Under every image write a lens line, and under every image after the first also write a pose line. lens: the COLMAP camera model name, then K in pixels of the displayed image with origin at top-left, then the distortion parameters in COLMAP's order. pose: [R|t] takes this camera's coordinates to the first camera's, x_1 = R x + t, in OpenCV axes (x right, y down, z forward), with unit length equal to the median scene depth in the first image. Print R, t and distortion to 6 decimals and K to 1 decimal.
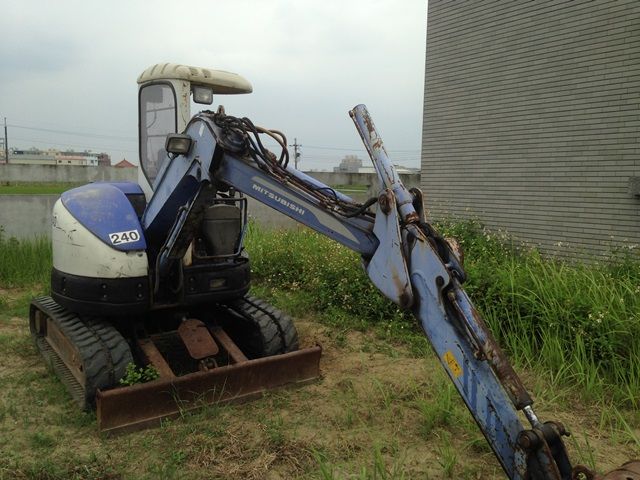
lens RADIAL K [[607.5, 0, 320.6], [0, 607.5, 240.7], [0, 0, 1]] dist [0.121059, 0.000000]
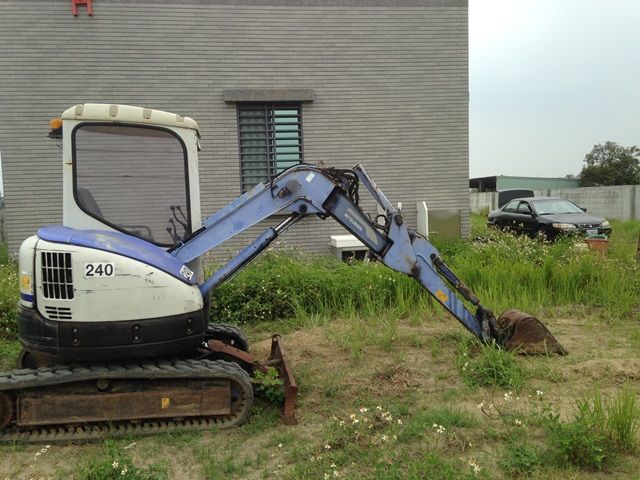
lens RADIAL K [[607.5, 0, 320.2], [0, 607.5, 240.1], [0, 0, 1]] dist [0.121059, 0.000000]
pose [[0.413517, -0.086800, 0.906350, -1.573139], [0.128841, 0.991007, 0.036124, -0.093827], [-0.901334, 0.101837, 0.420982, 0.450274]]
